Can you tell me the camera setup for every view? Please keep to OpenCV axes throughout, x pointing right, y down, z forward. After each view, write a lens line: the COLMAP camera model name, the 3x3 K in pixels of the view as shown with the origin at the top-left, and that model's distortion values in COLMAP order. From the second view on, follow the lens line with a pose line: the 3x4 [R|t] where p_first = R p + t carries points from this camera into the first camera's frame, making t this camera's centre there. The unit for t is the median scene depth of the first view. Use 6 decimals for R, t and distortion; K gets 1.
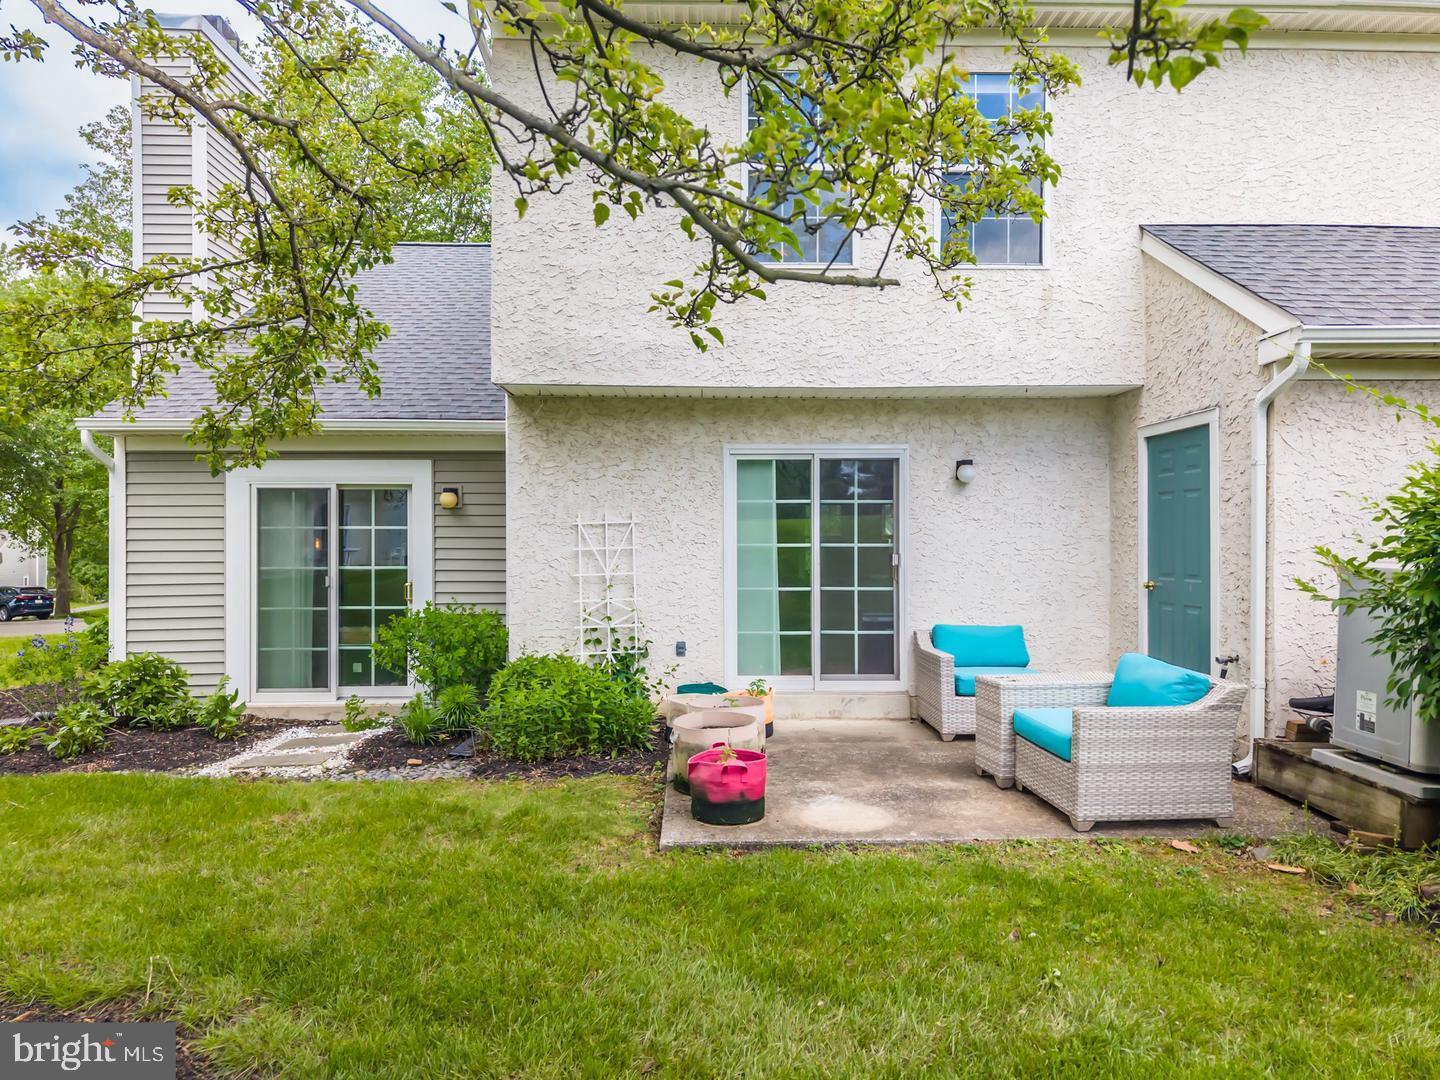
lens RADIAL K [[978.6, 0, 709.7], [0, 978.6, 539.5], [0, 0, 1]] dist [0.030346, -0.033343]
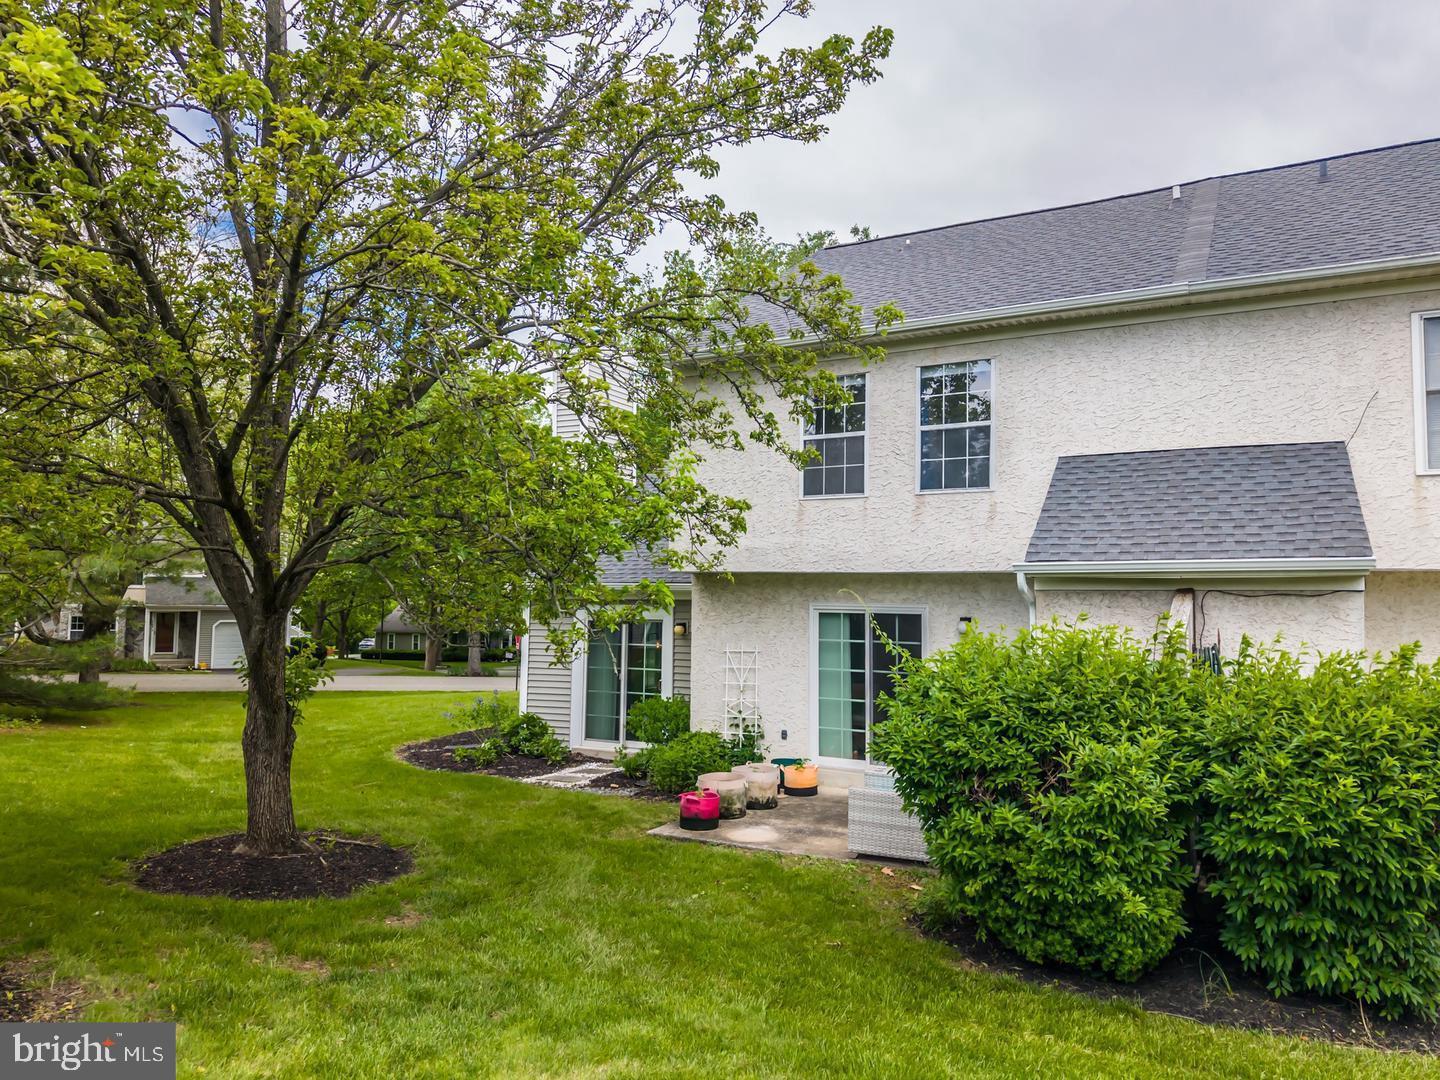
lens RADIAL K [[978.6, 0, 722.3], [0, 978.6, 534.7], [0, 0, 1]] dist [0.030346, -0.033343]
pose [[0.866794, -0.019833, -0.498272, 0.665464], [-0.018380, 0.997259, -0.071667, -0.091285], [0.498327, 0.071278, 0.864054, -0.415538]]
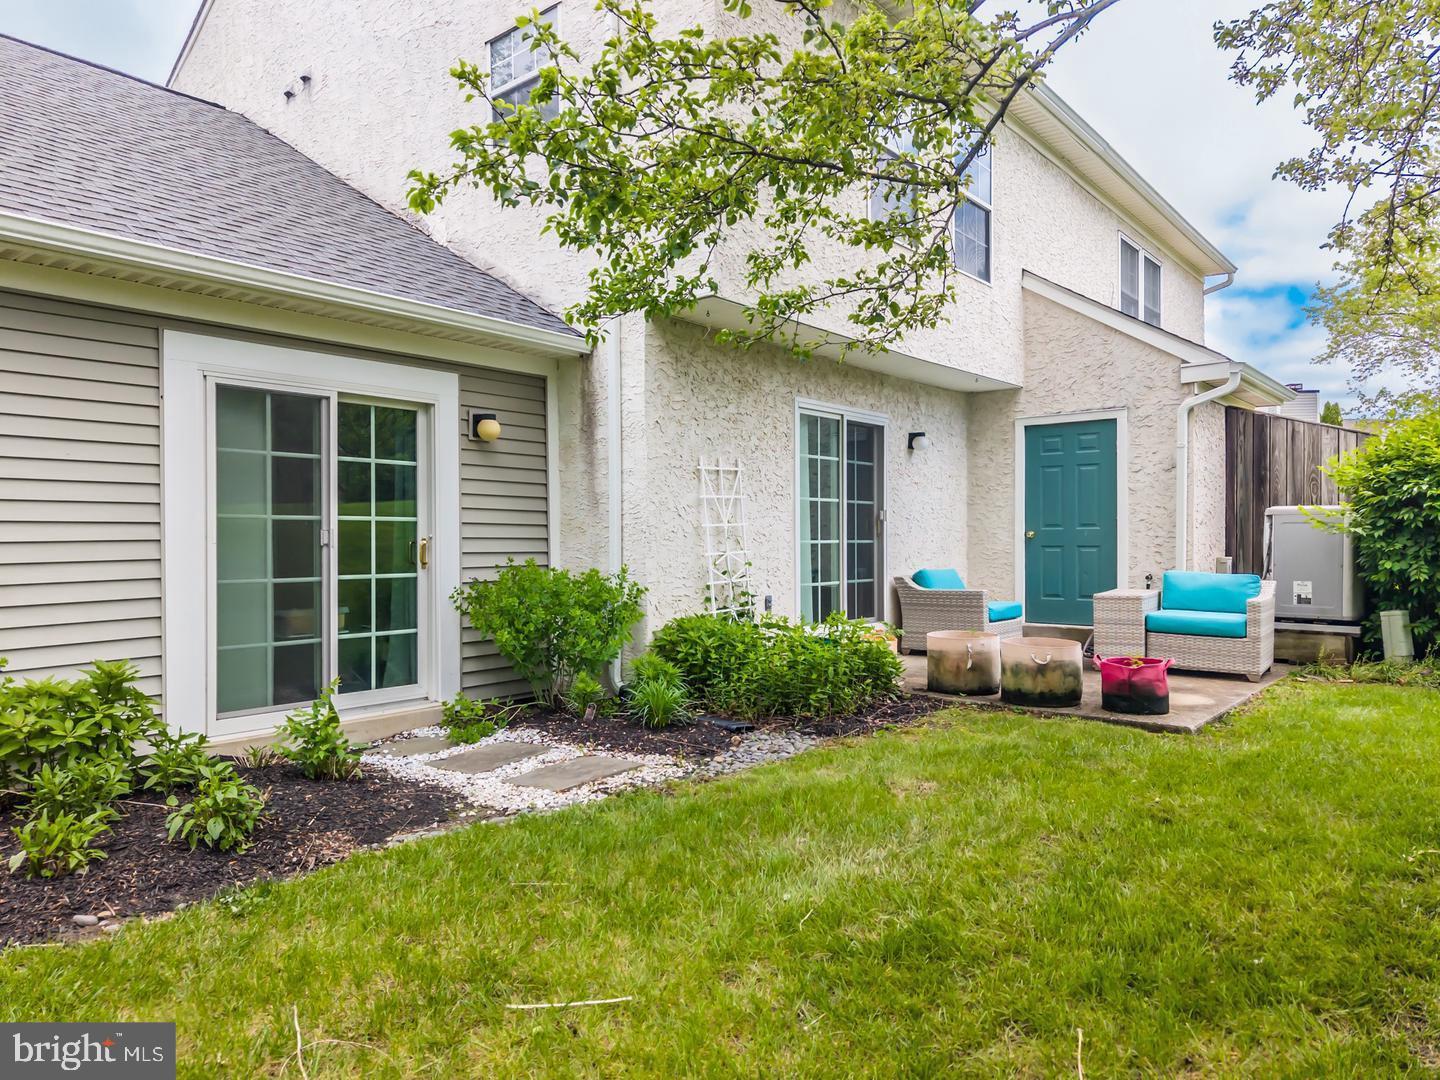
lens RADIAL K [[978.6, 0, 721.7], [0, 978.6, 539.0], [0, 0, 1]] dist [0.030346, -0.033343]
pose [[0.648656, -0.000081, 0.761081, -0.803652], [0.002764, 0.999994, -0.002249, 0.051133], [-0.761076, 0.003563, 0.648652, 0.409184]]
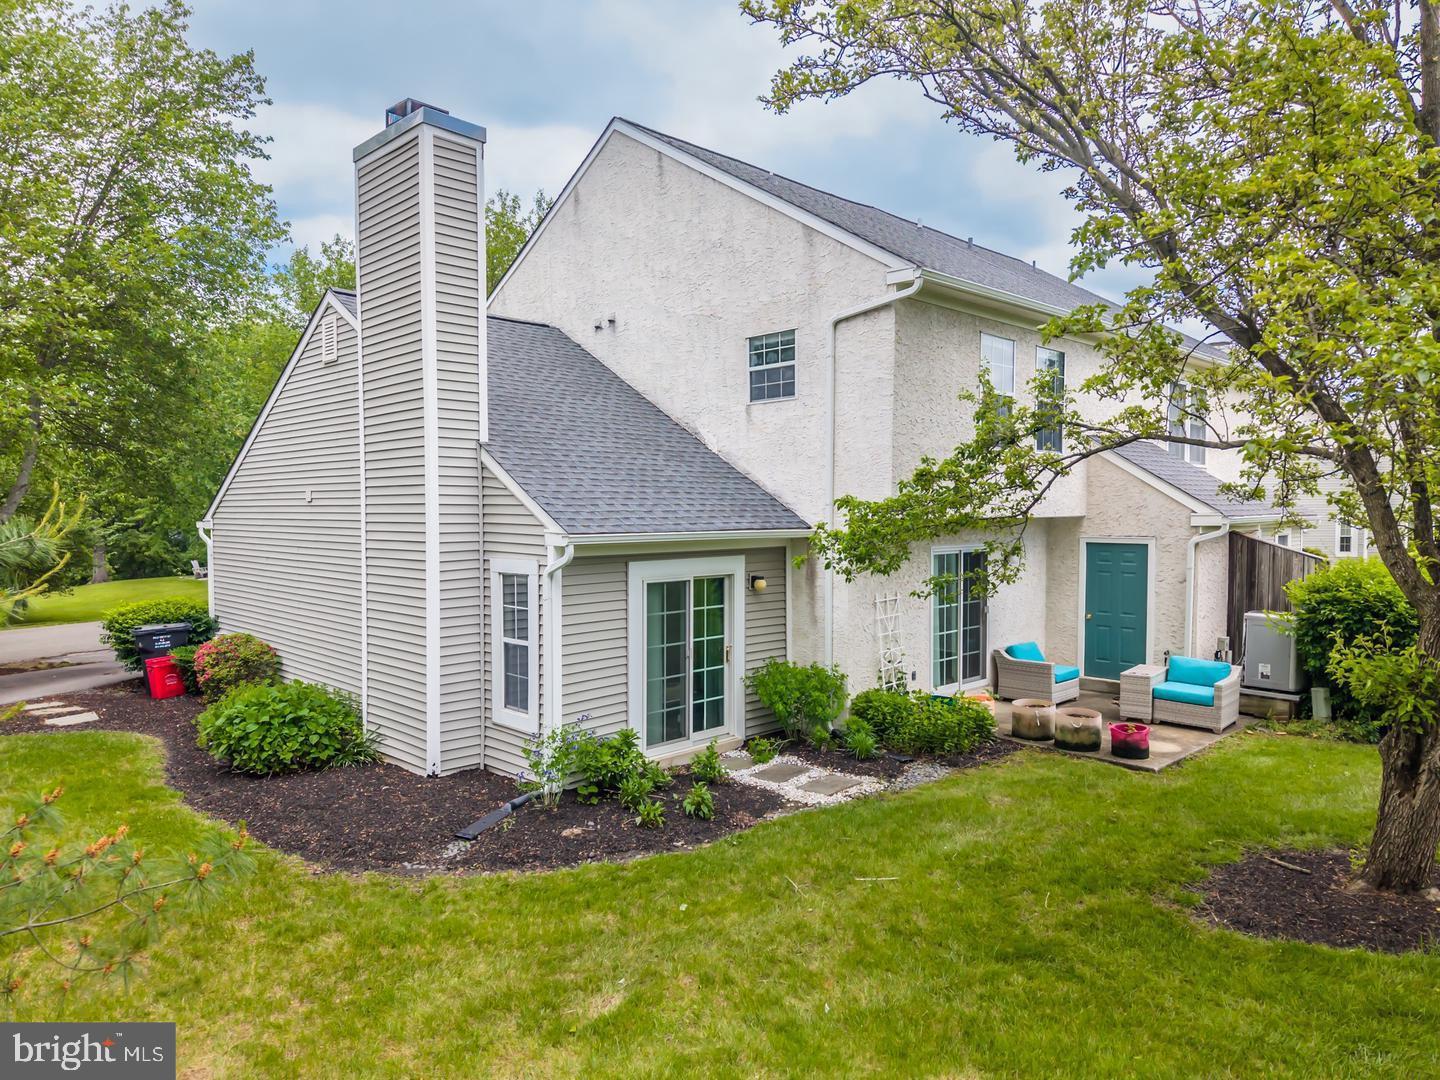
lens RADIAL K [[978.6, 0, 716.2], [0, 978.6, 538.9], [0, 0, 1]] dist [0.030346, -0.033343]
pose [[0.724358, -0.023510, 0.689023, -1.372023], [-0.002631, 0.999317, 0.036864, -0.169859], [-0.689419, -0.028516, 0.723801, 0.071057]]
